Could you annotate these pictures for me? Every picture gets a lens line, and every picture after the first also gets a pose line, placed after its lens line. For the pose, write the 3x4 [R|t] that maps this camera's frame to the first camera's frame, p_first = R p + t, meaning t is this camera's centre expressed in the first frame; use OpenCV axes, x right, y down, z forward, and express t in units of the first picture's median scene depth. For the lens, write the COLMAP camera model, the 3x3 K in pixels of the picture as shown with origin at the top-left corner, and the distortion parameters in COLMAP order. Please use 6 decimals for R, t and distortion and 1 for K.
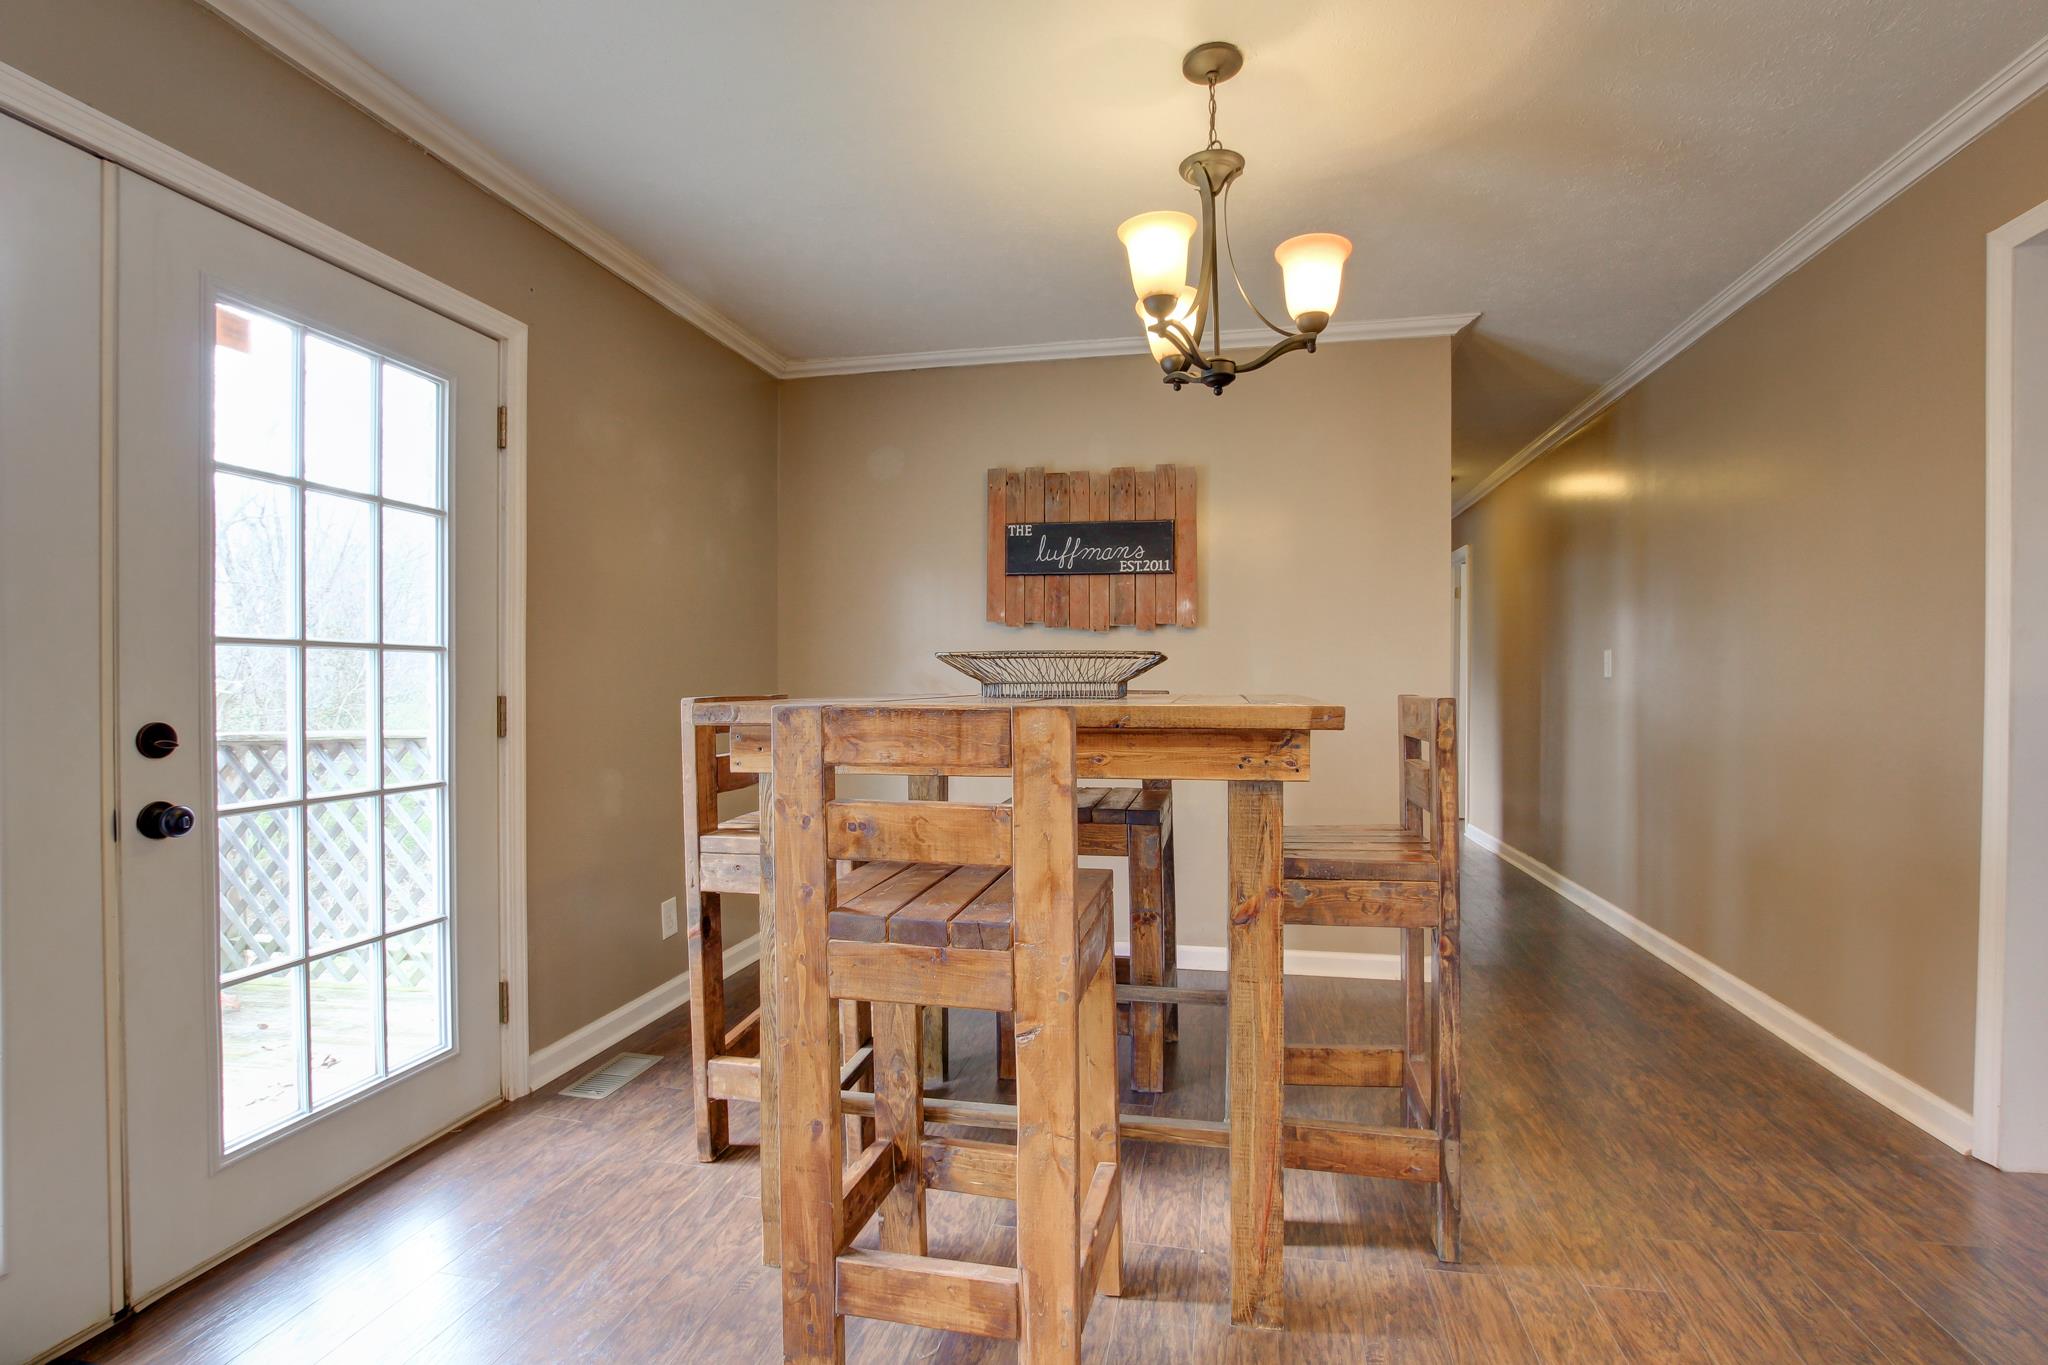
lens RADIAL K [[951.3, 0, 1040.1], [0, 951.3, 697.1], [0, 0, 1]] dist [-0.031080, 0.003601]
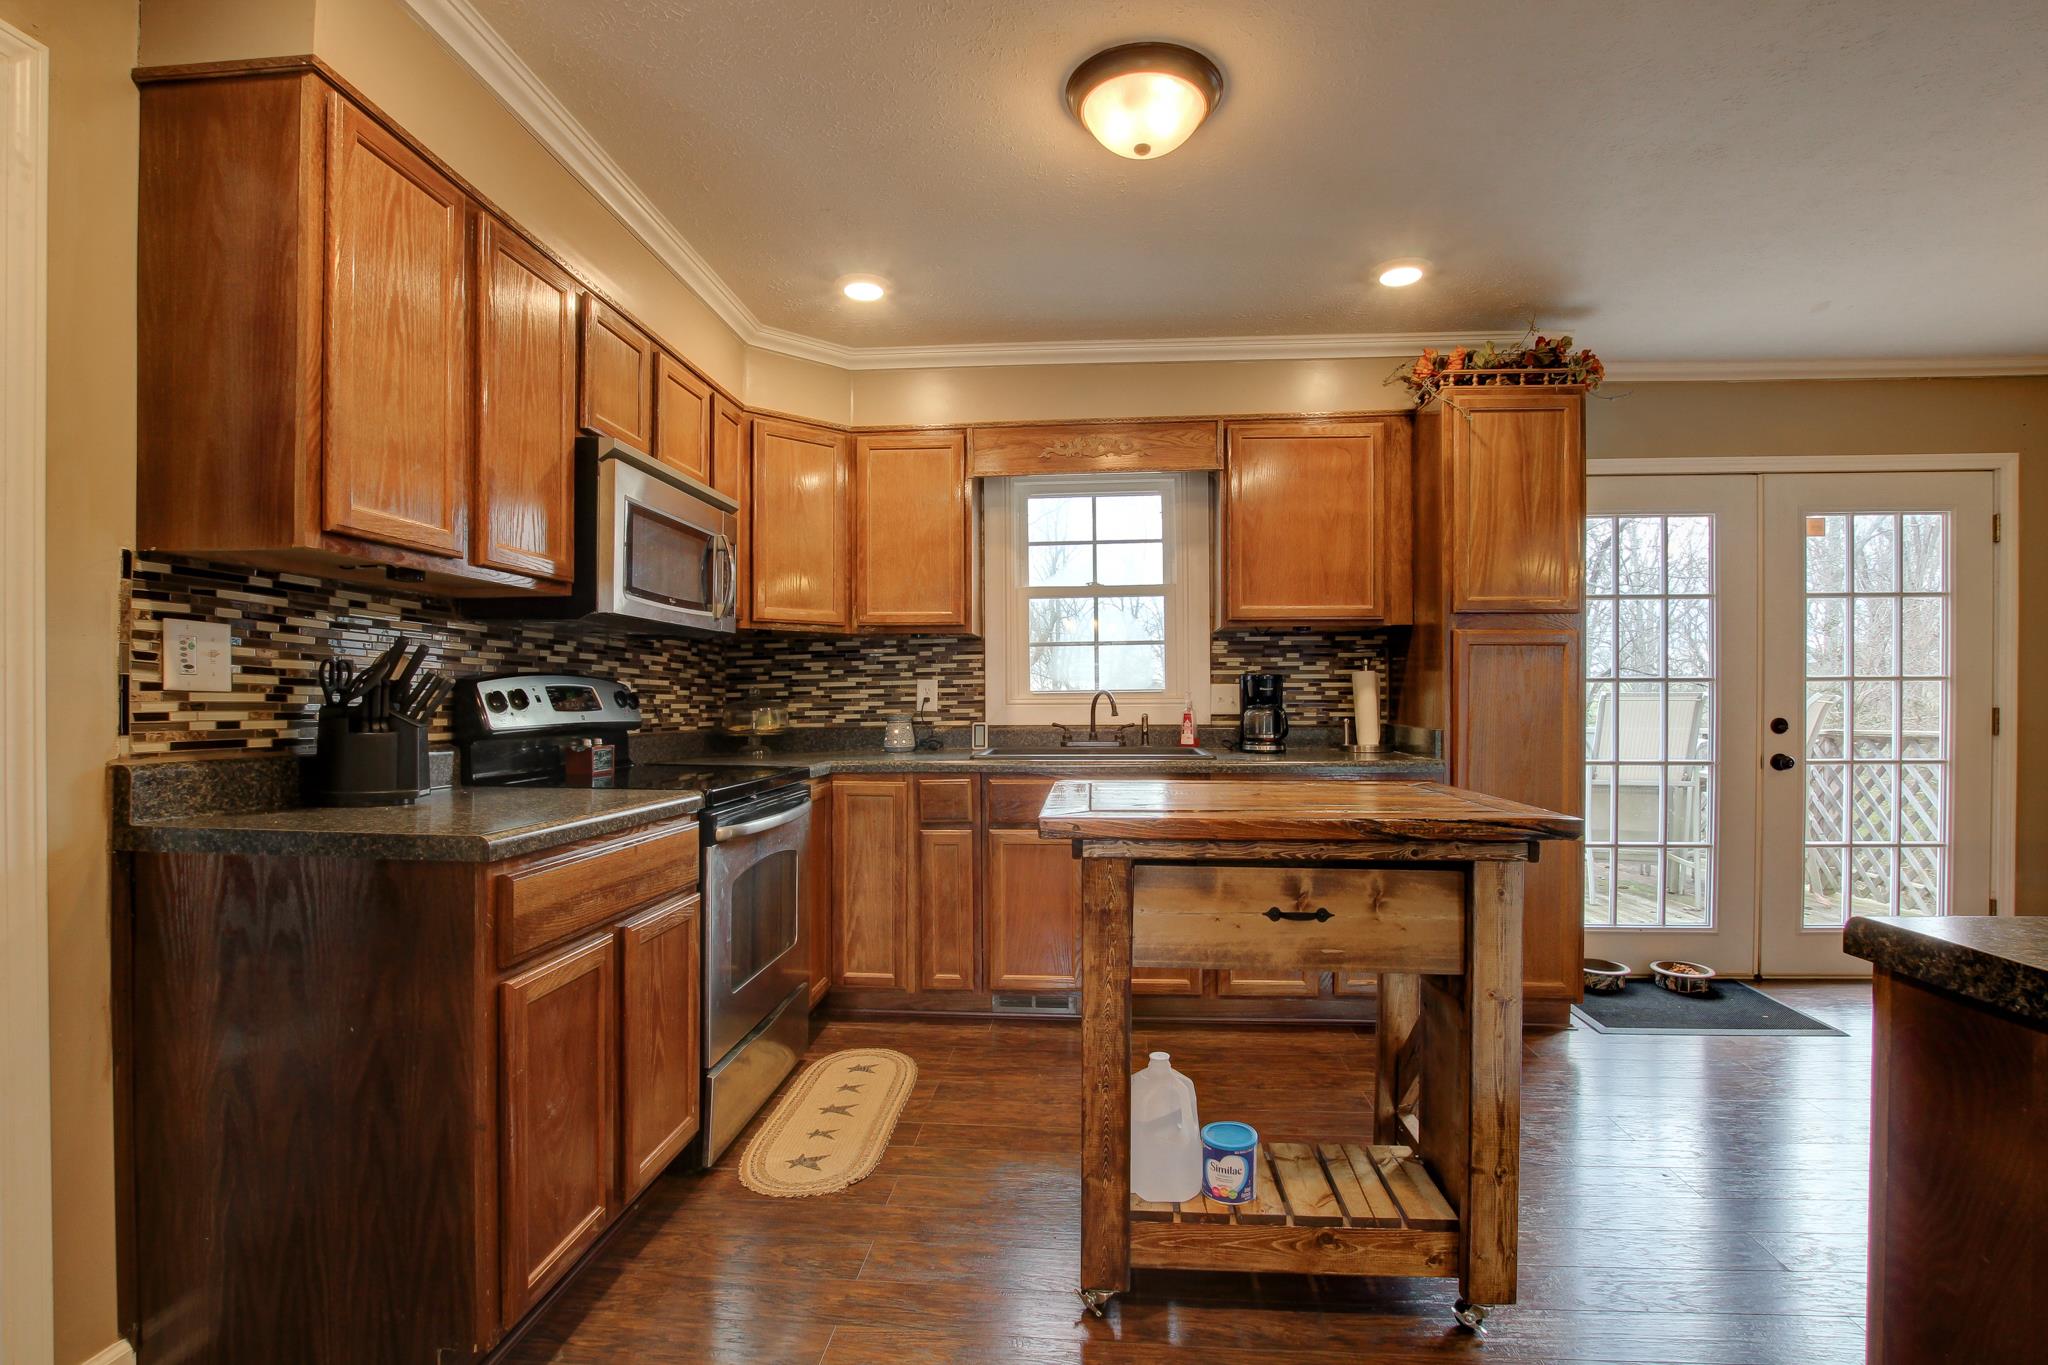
lens RADIAL K [[951.3, 0, 1030.7], [0, 951.3, 700.4], [0, 0, 1]] dist [-0.031080, 0.003601]
pose [[0.119166, 0.005514, -0.992859, 0.792671], [-0.008860, 0.999951, 0.004490, -0.006110], [0.992835, 0.008262, 0.119209, -0.788722]]
